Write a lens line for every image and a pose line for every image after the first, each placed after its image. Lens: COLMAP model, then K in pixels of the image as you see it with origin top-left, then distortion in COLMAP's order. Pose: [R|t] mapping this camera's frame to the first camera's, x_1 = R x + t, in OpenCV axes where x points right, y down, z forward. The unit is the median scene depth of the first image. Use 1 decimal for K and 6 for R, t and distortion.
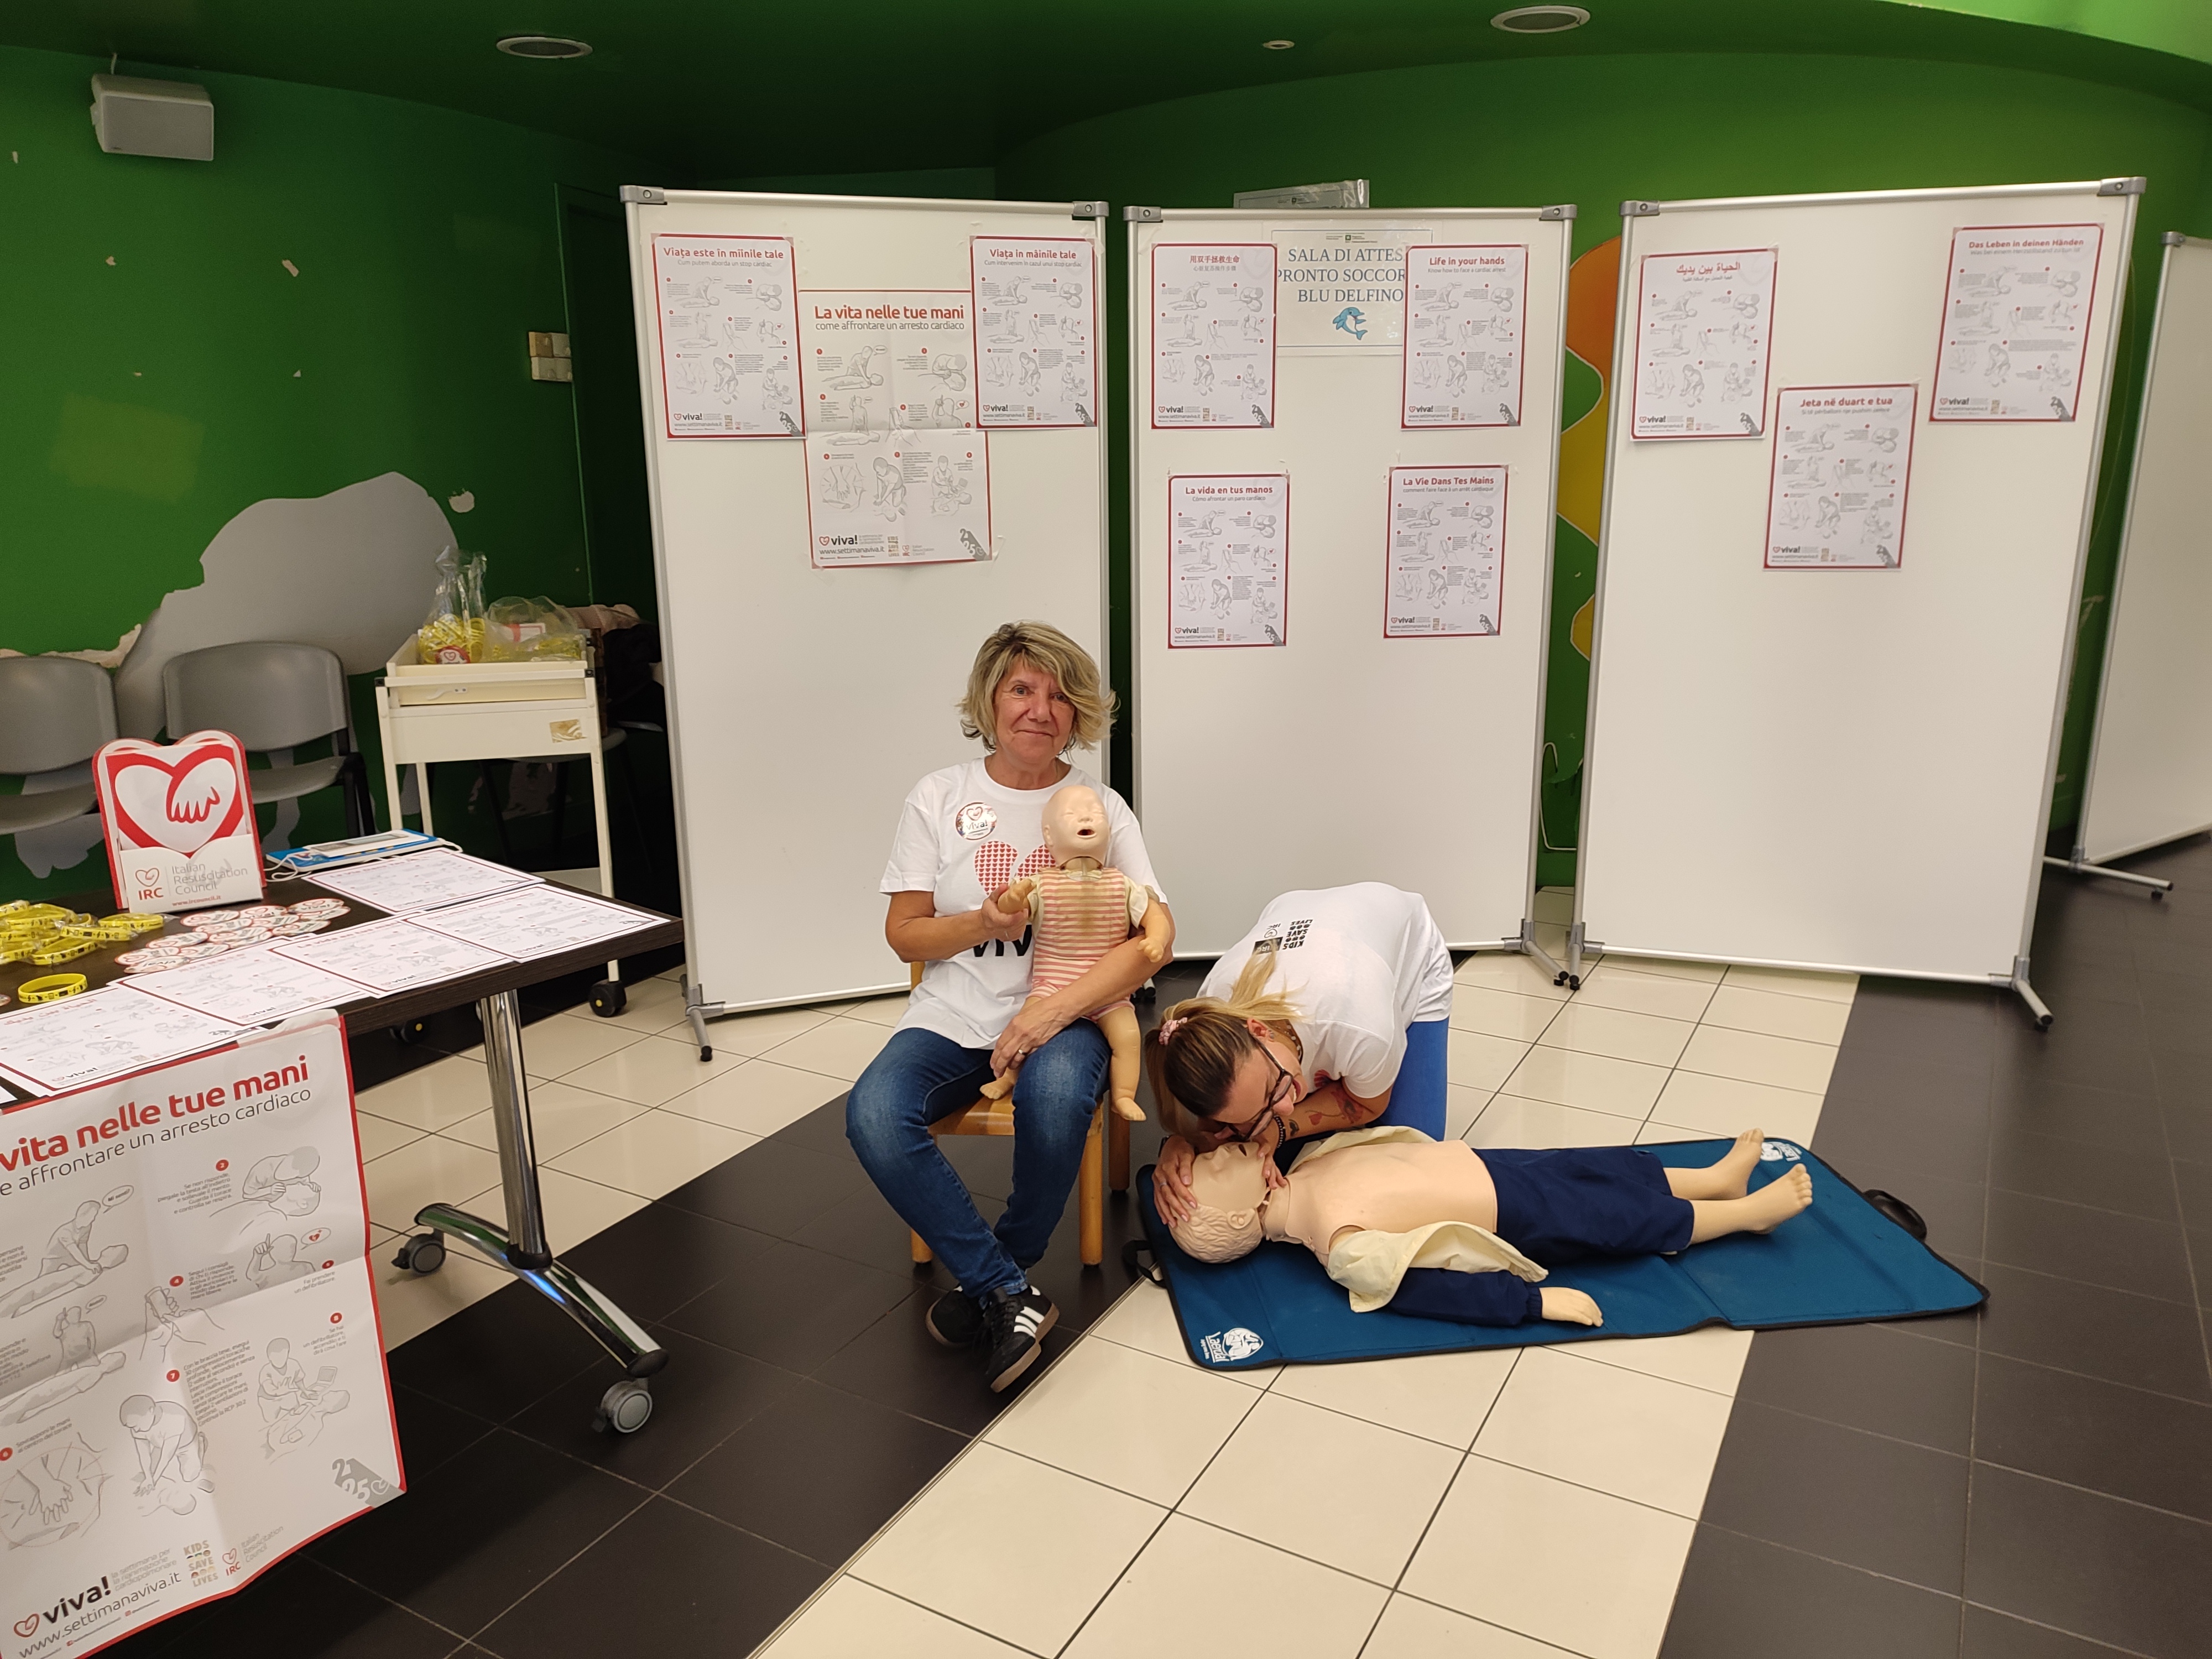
lens RADIAL K [[1587.9, 0, 1099.5], [0, 1587.9, 826.6], [0, 0, 1]] dist [0.024094, -0.019670]
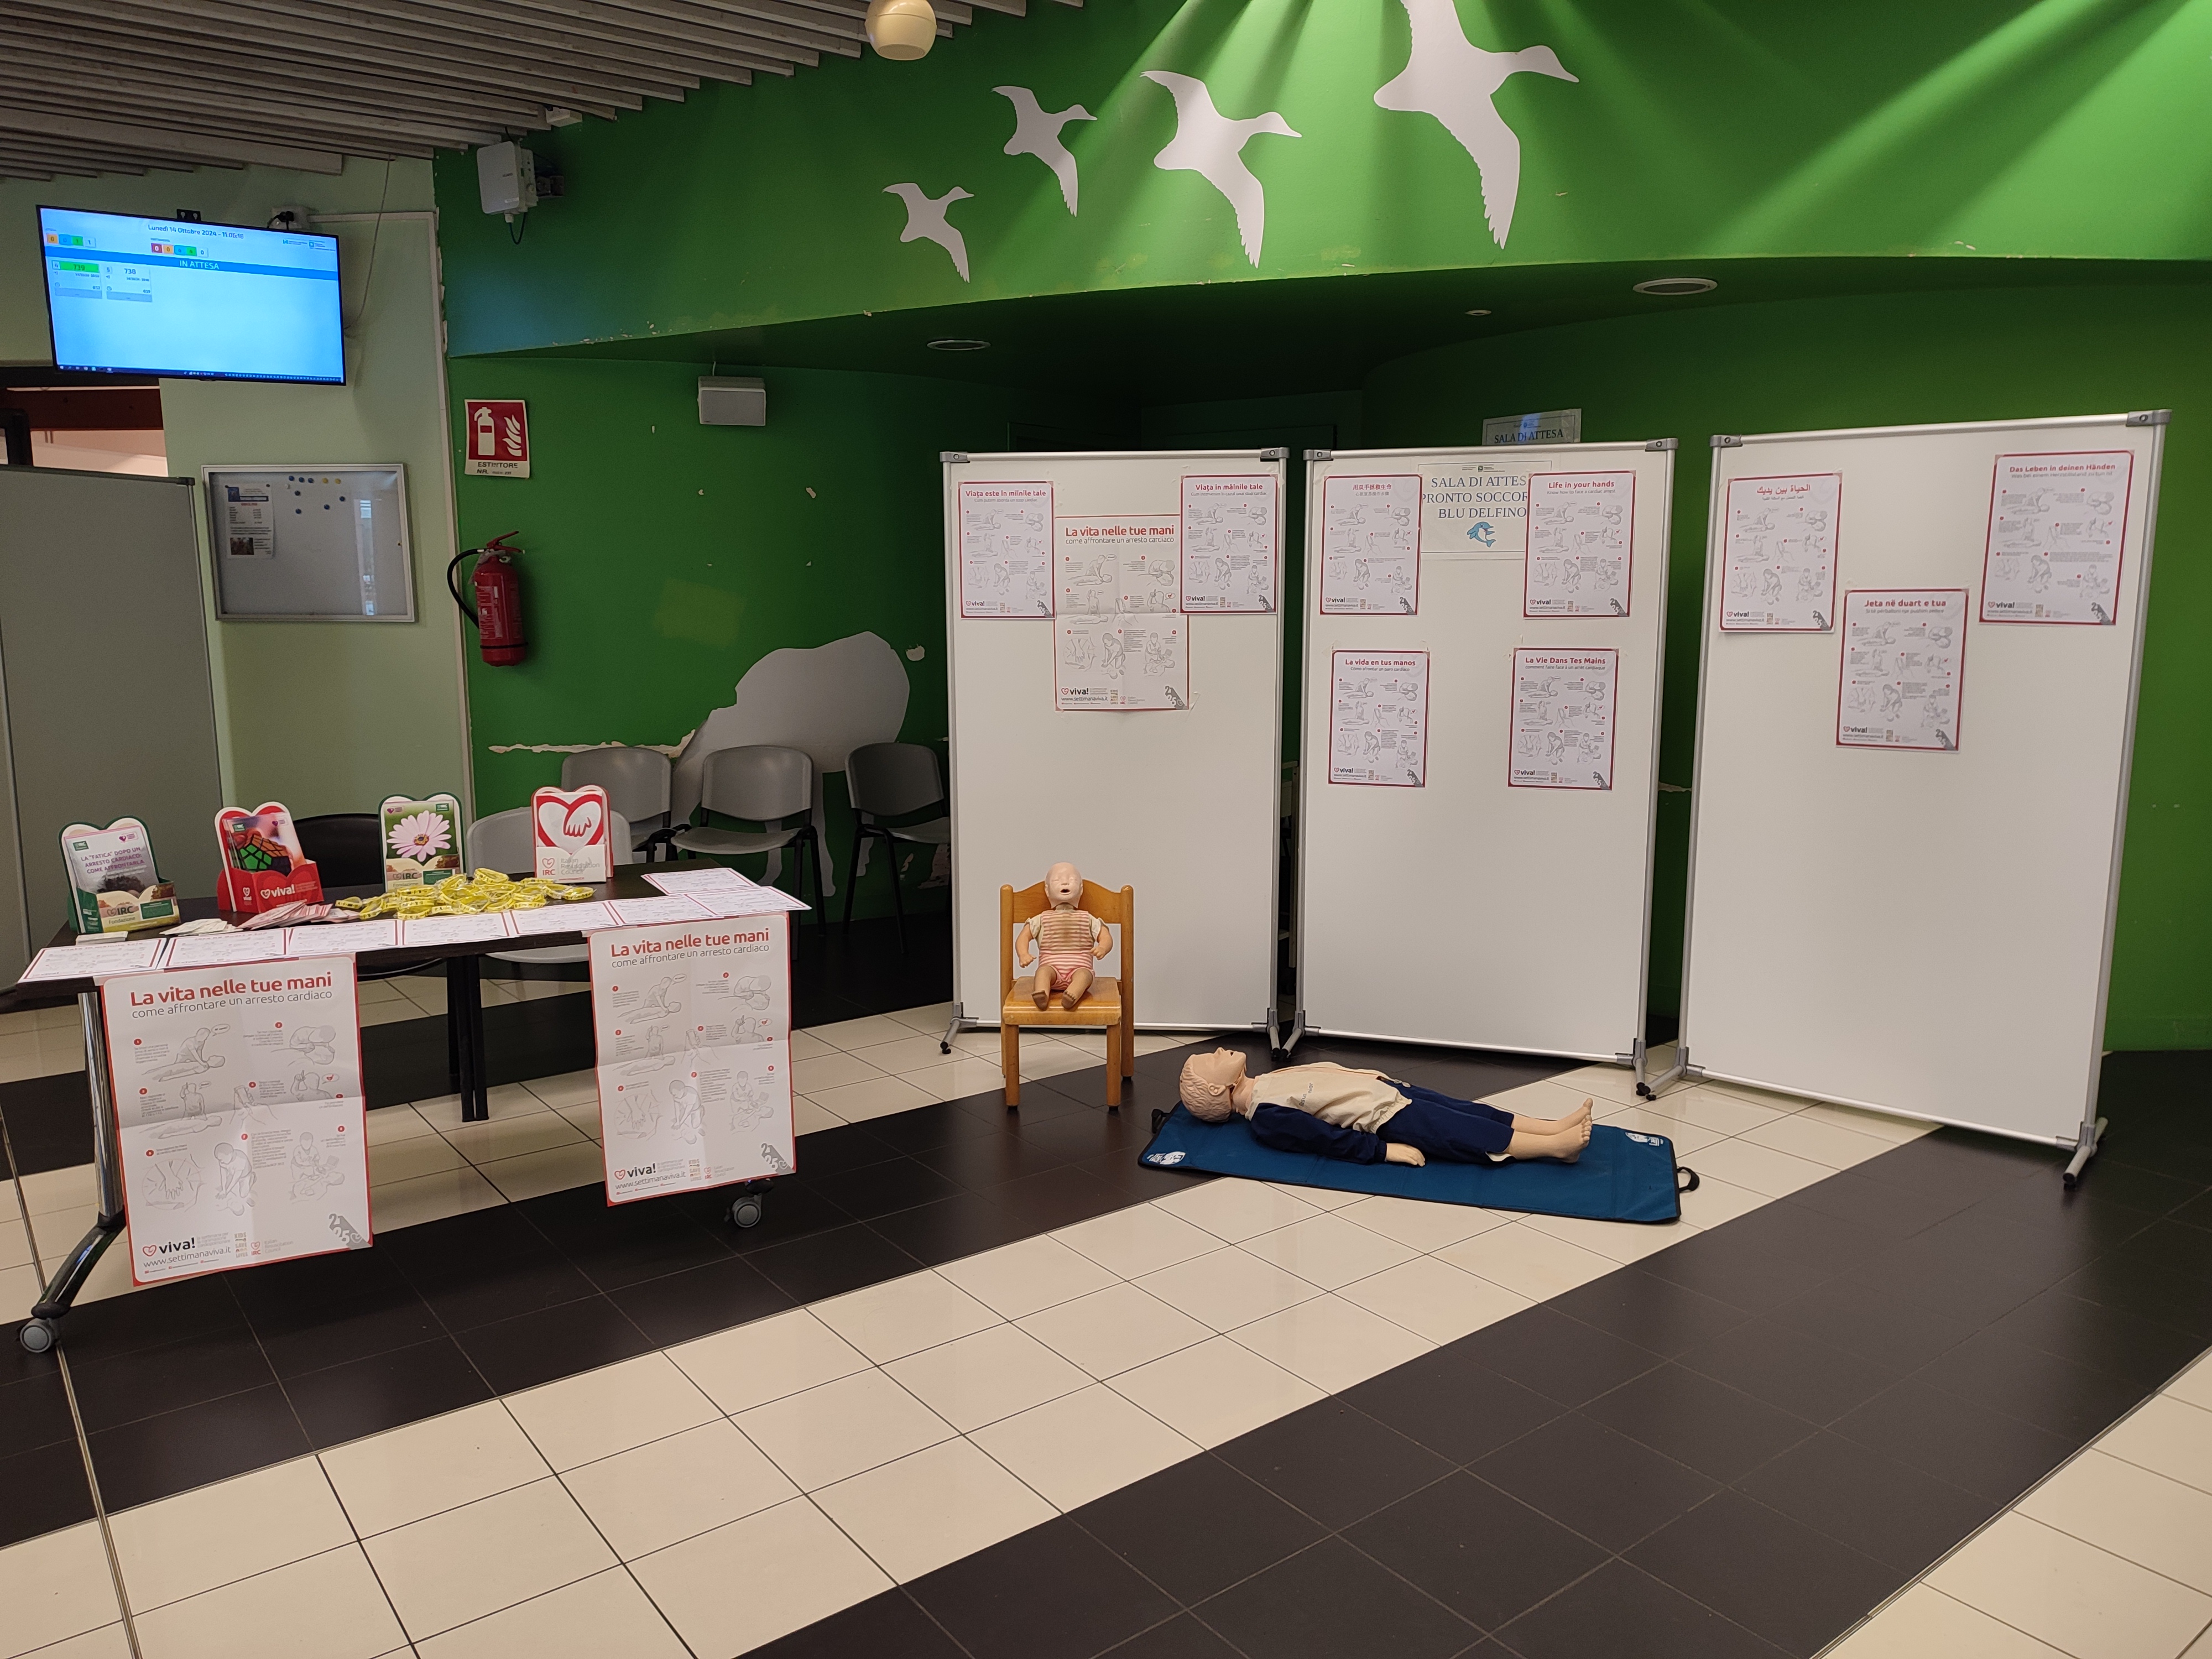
lens RADIAL K [[1587.9, 0, 1094.9], [0, 1587.9, 829.2], [0, 0, 1]] dist [0.024094, -0.019670]
pose [[0.916545, 0.070615, -0.393648, 0.388669], [-0.104206, 0.992456, -0.064592, 0.025944], [0.386117, 0.100222, 0.916989, -0.240250]]
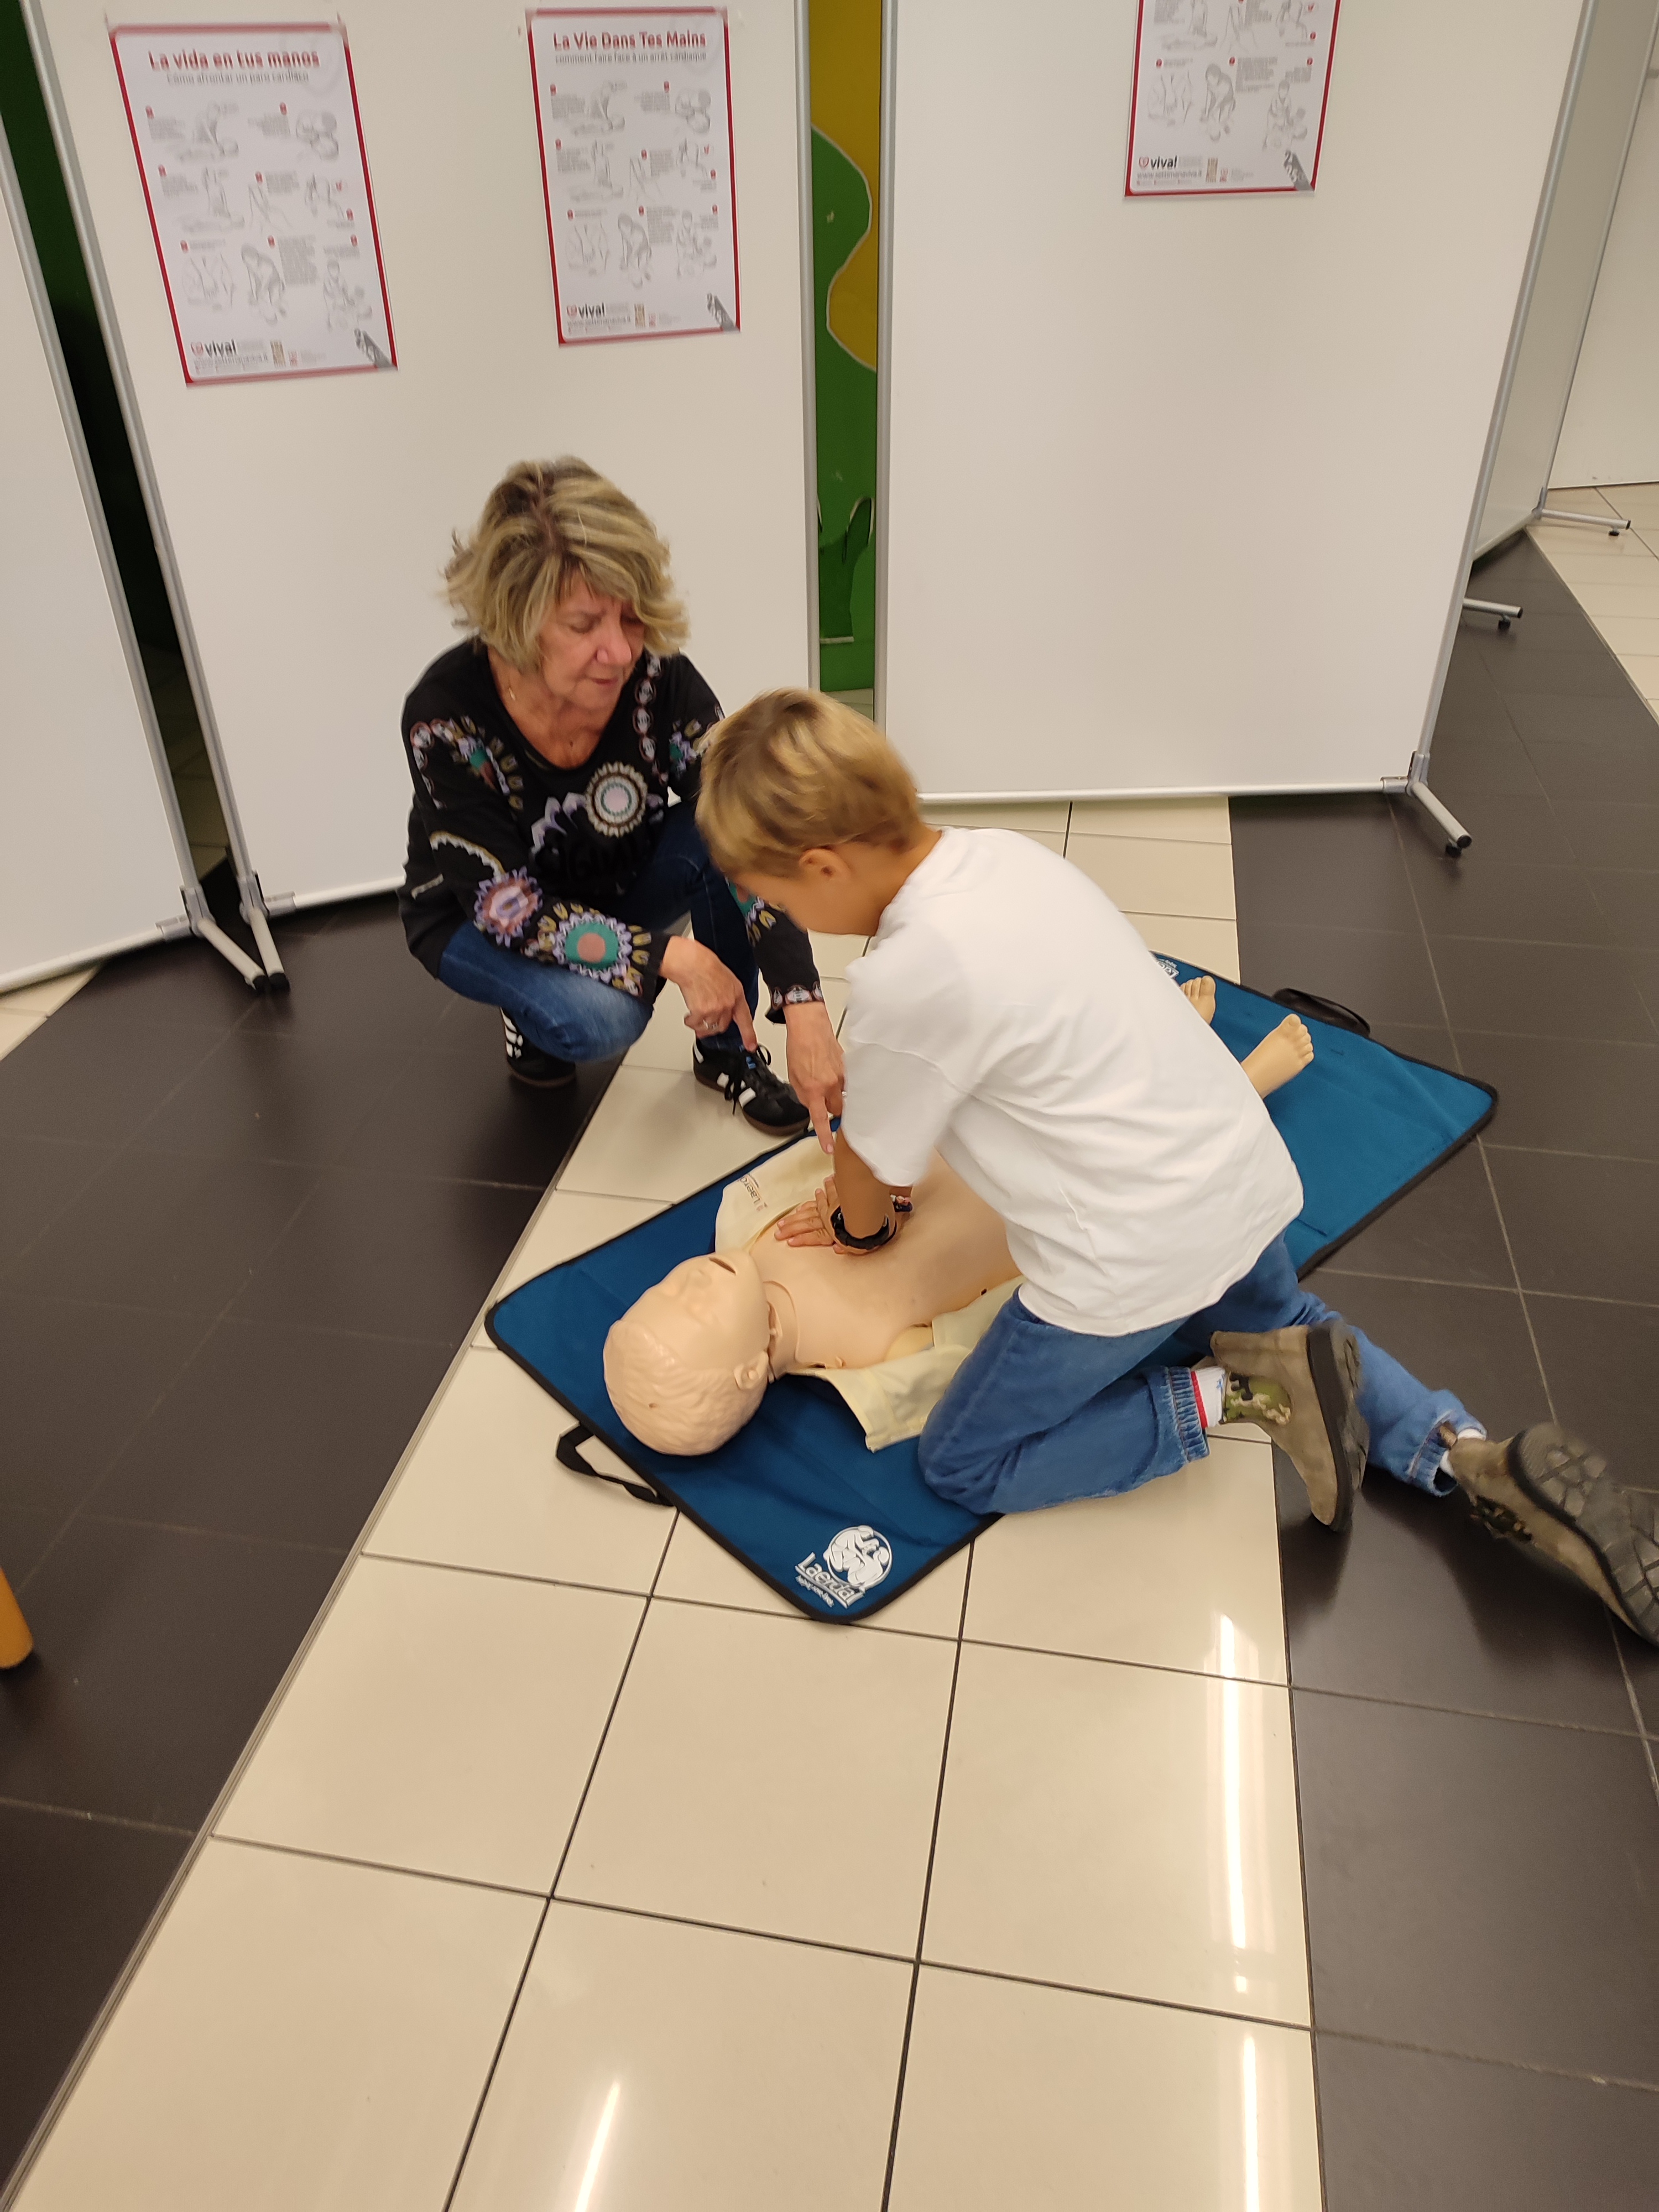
lens RADIAL K [[1587.9, 0, 821.2], [0, 1587.9, 1107.8], [0, 0, 1]] dist [0.024094, -0.019670]
pose [[0.944990, -0.184434, 0.270145, 0.058180], [0.080592, 0.931700, 0.354176, -0.057913], [-0.317016, -0.312921, 0.895311, 0.348018]]
